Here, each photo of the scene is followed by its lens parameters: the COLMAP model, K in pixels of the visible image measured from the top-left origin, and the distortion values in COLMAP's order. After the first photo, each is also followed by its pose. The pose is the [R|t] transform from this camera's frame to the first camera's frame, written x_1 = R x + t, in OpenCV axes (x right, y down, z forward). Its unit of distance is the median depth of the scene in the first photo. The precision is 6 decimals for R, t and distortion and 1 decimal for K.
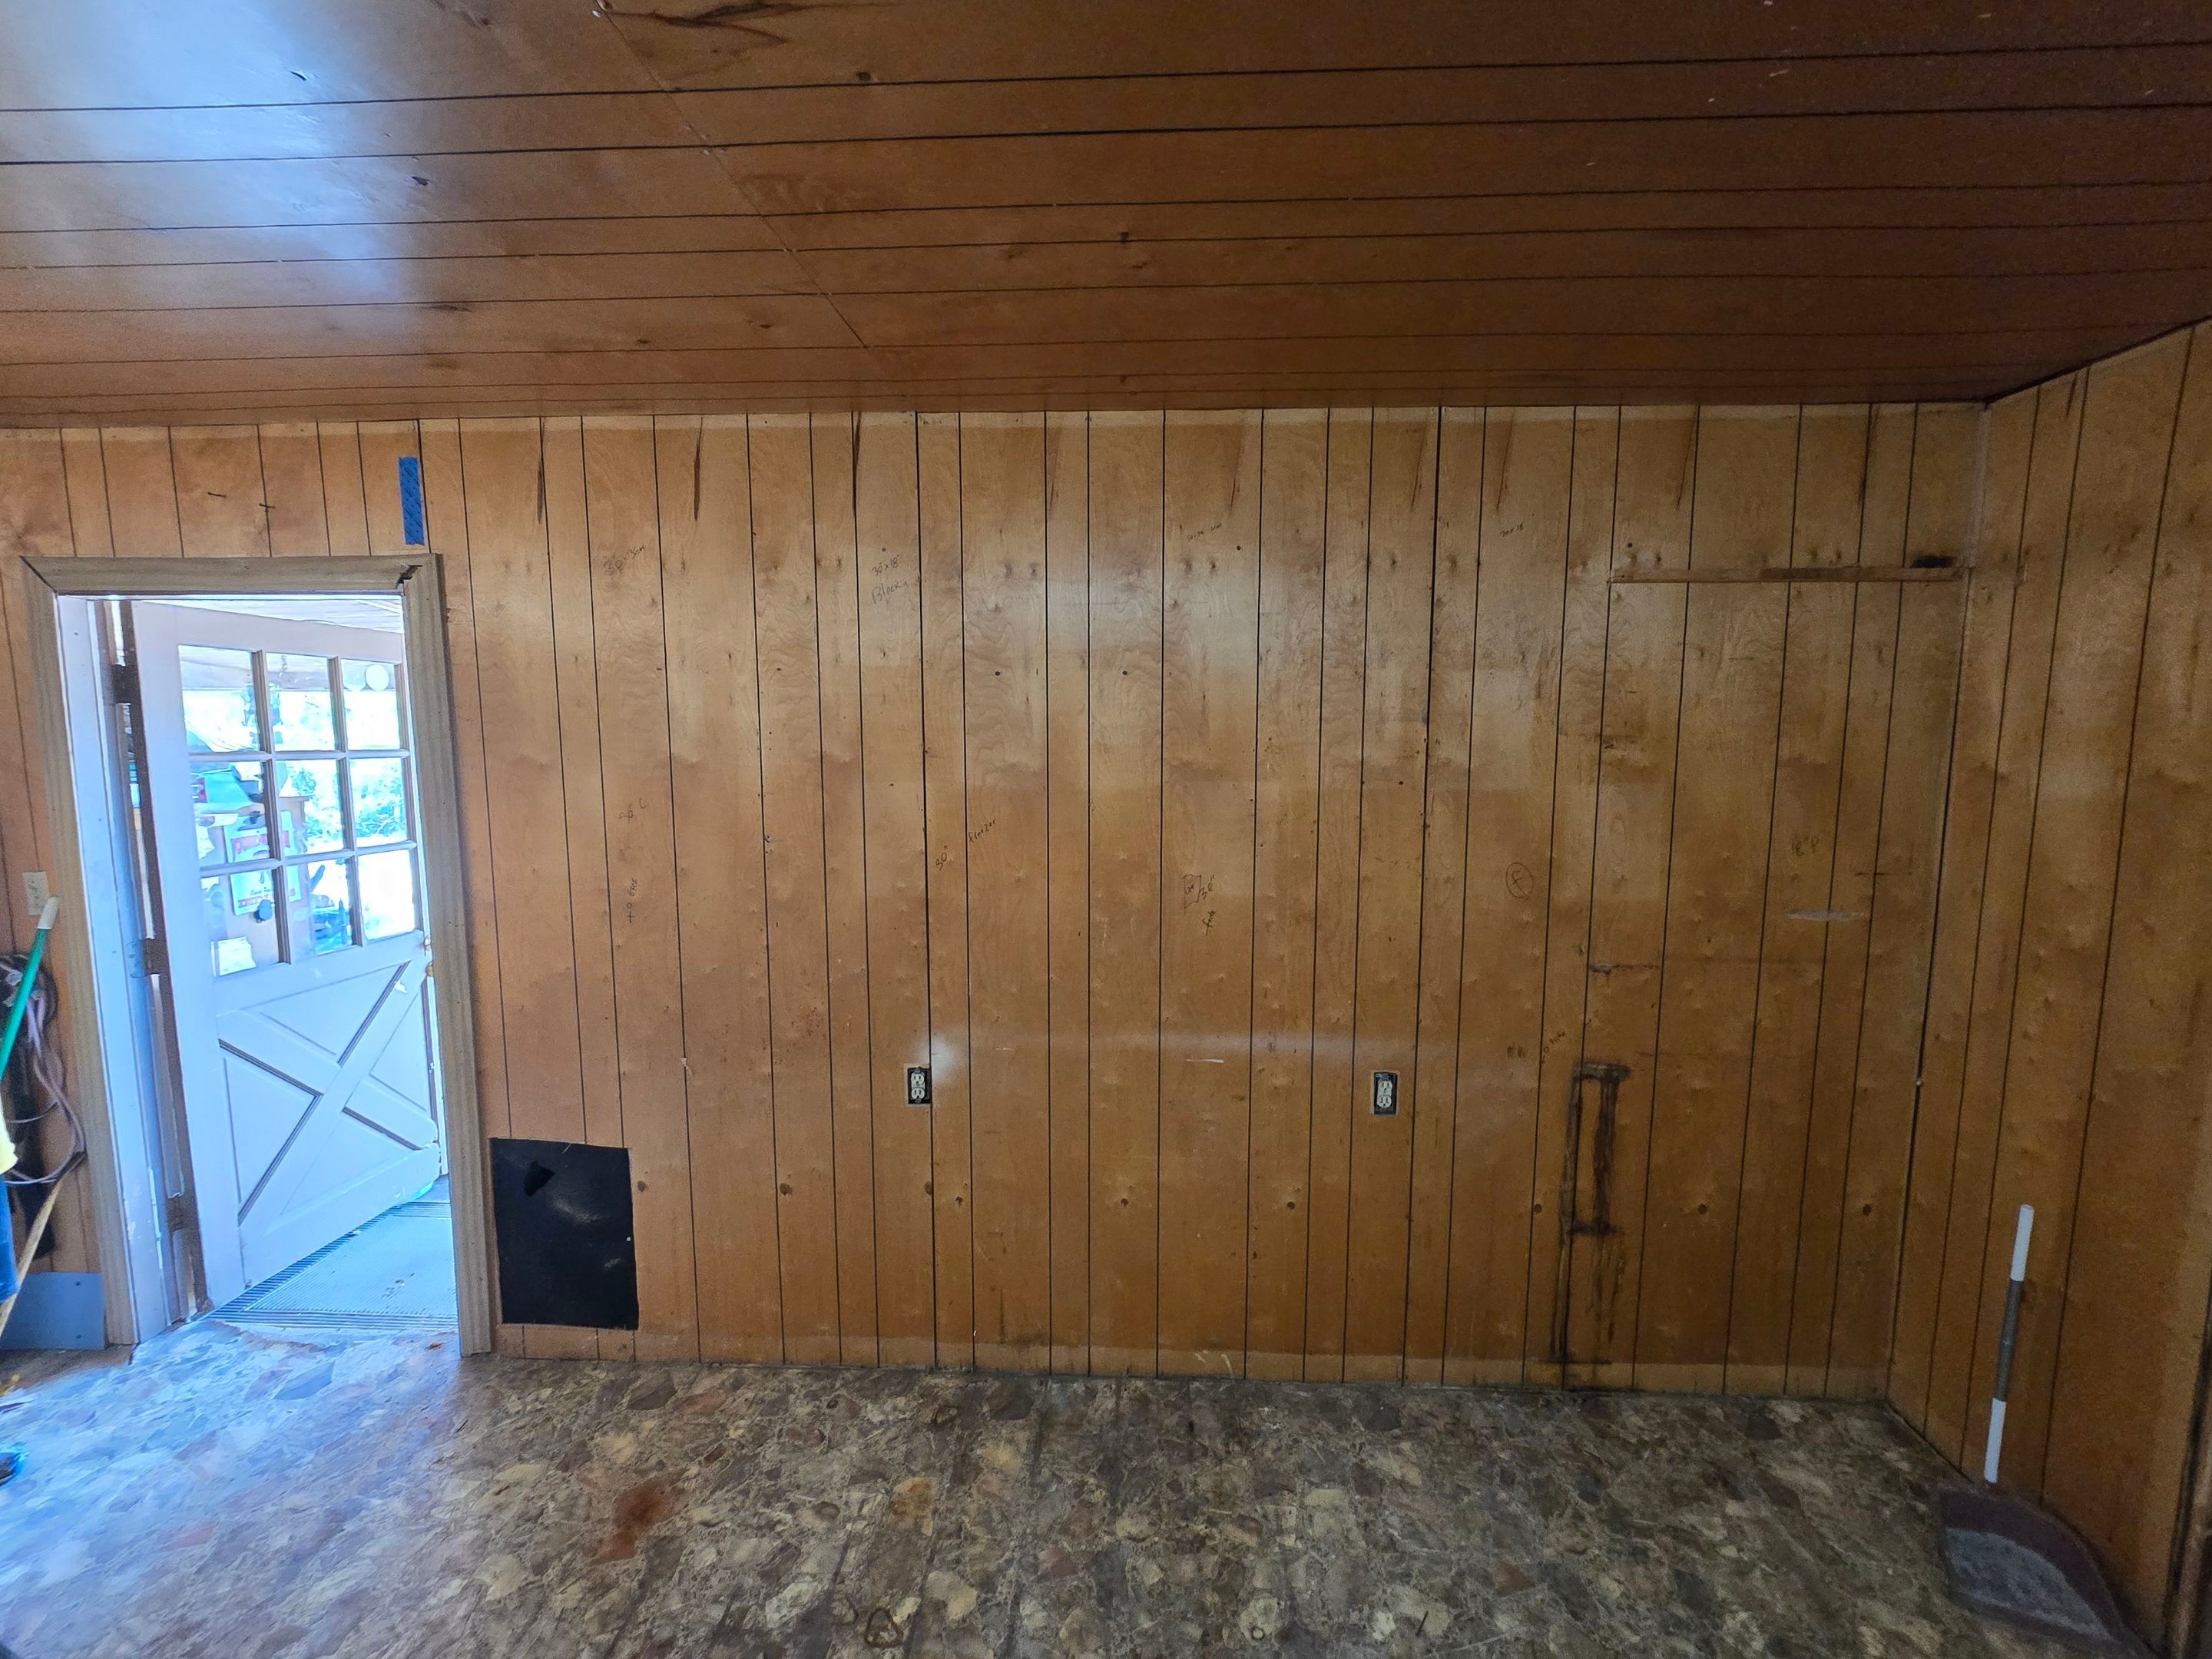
lens RADIAL K [[980.4, 0, 1106.0], [0, 980.4, 829.5], [0, 0, 1]] dist [-0.000538, 0.007308]
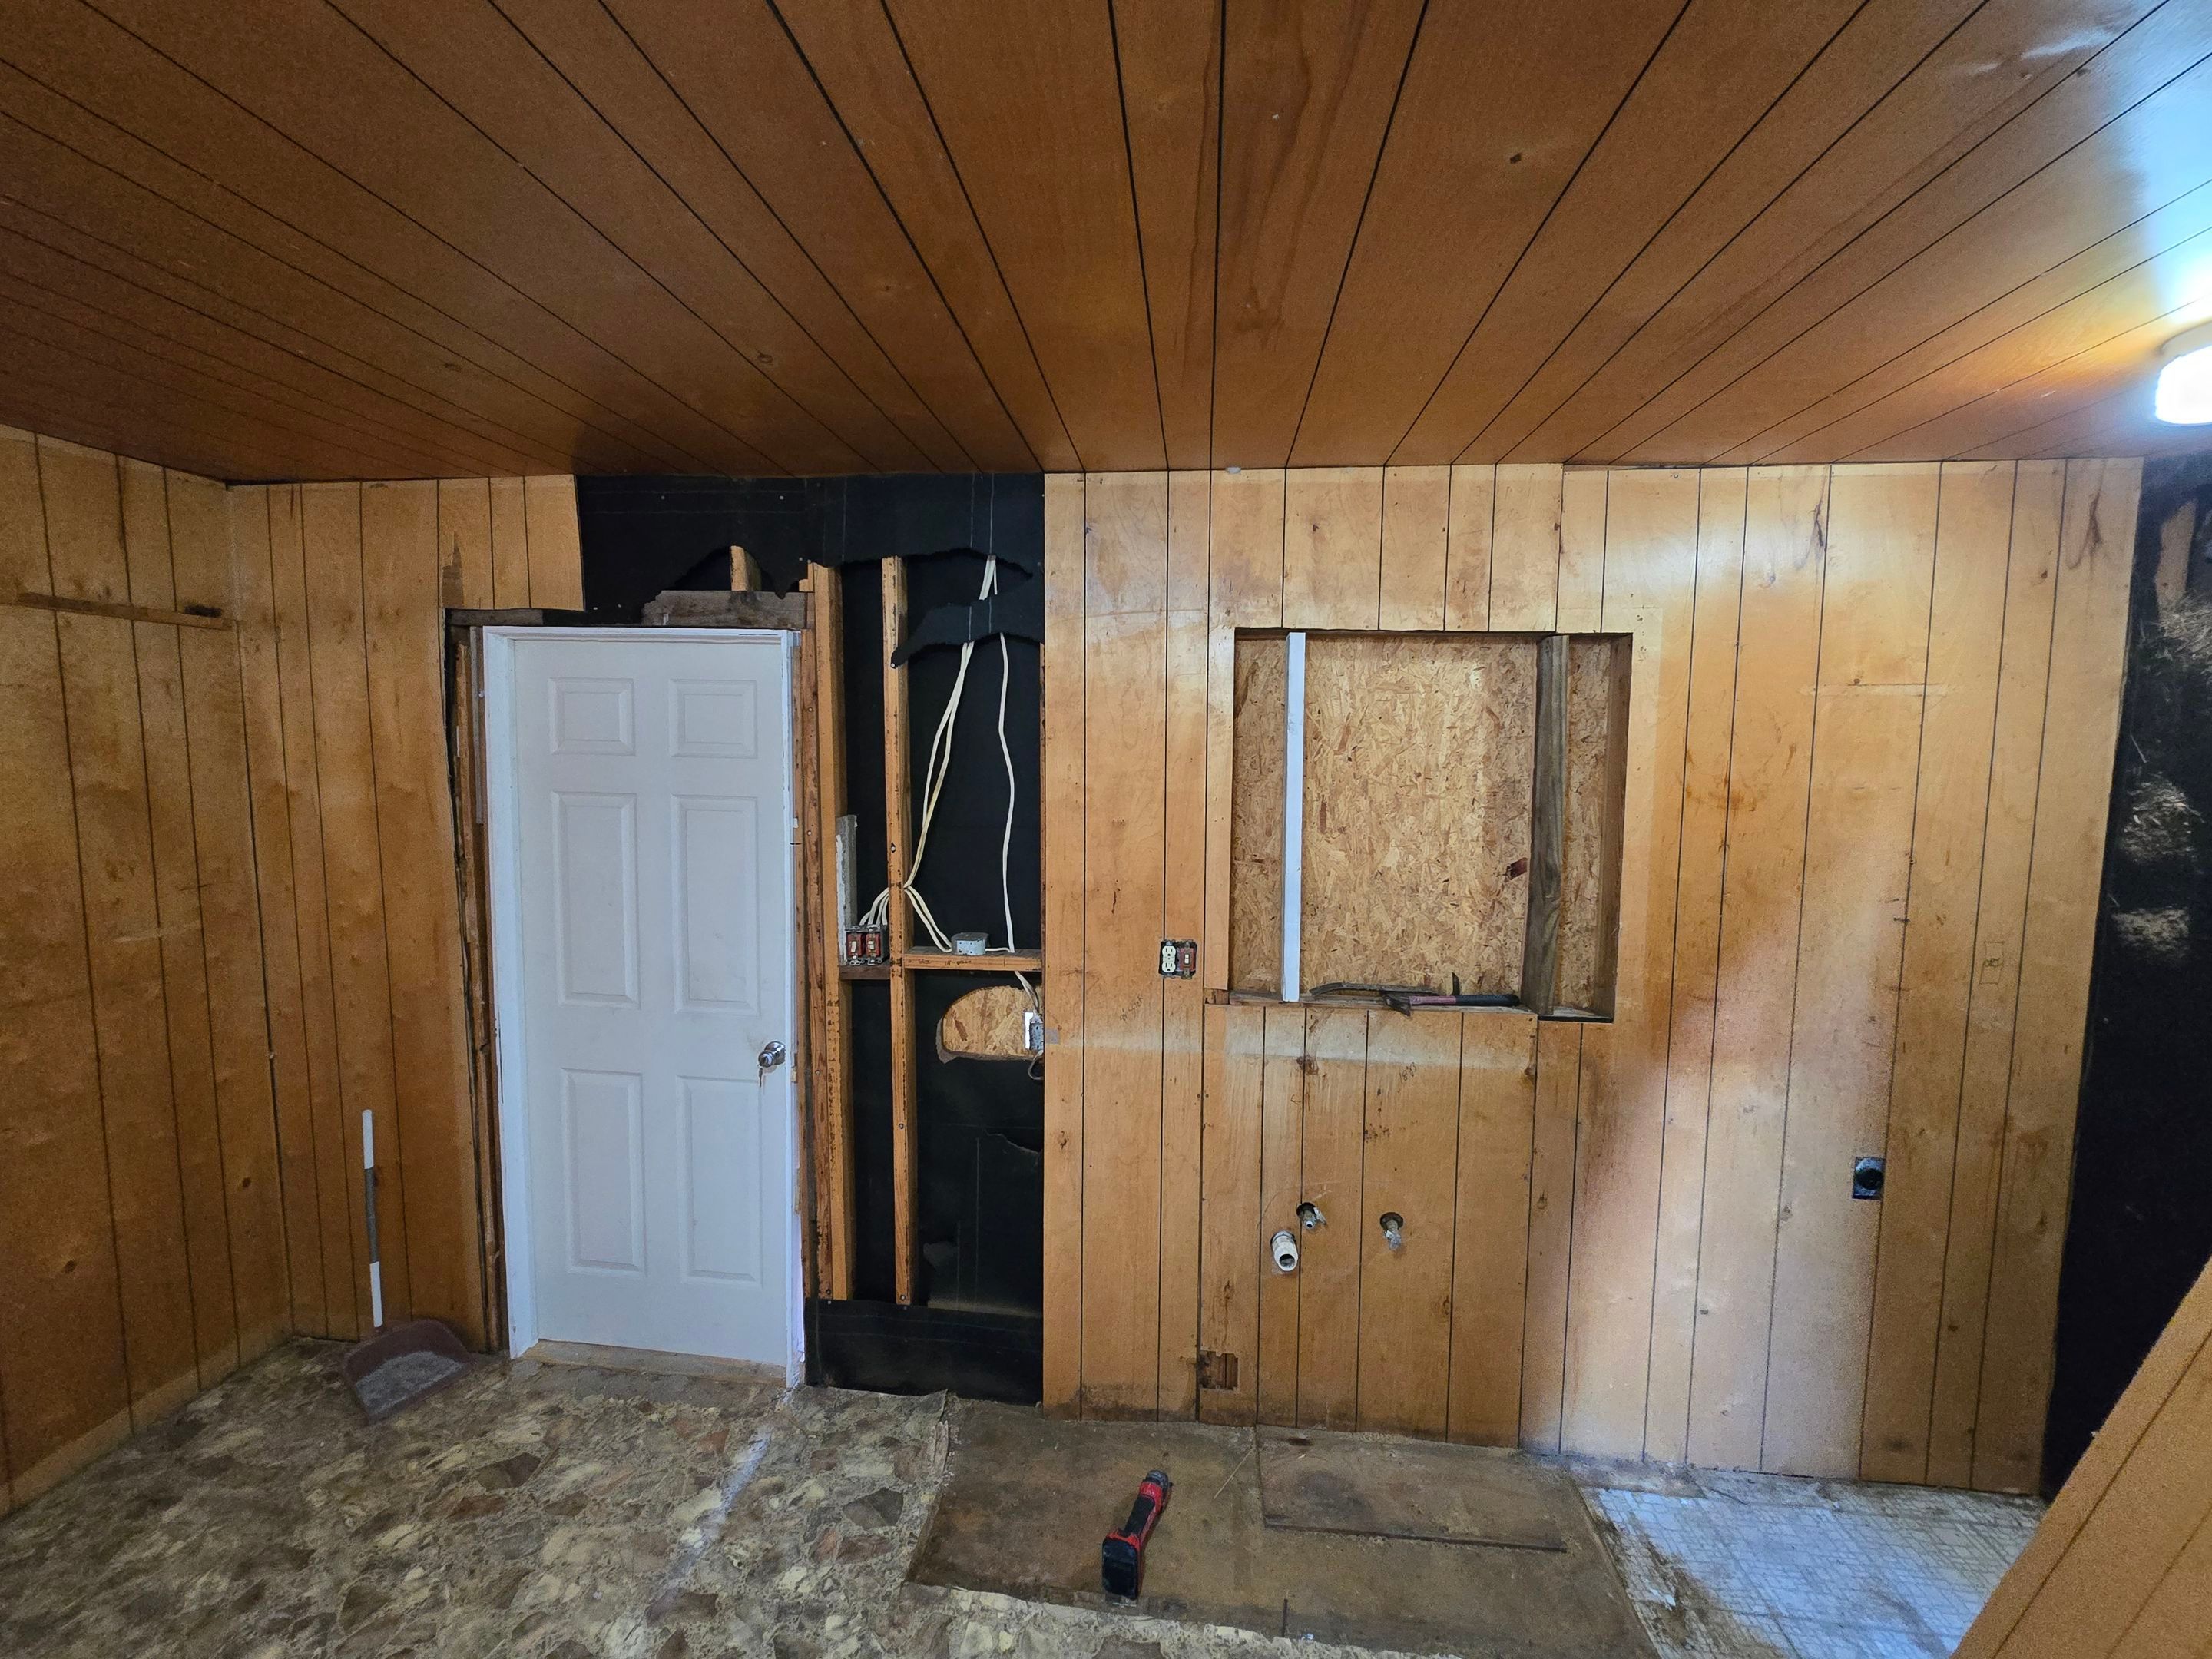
lens RADIAL K [[900.3, 0, 1106.0], [0, 900.3, 829.5], [0, 0, 1]] dist [-0.029863, 0.005336]
pose [[0.087466, -0.092702, 0.991845, -0.108766], [0.103790, 0.991090, 0.083479, 0.005498], [-0.990746, 0.095642, 0.096308, -0.121554]]
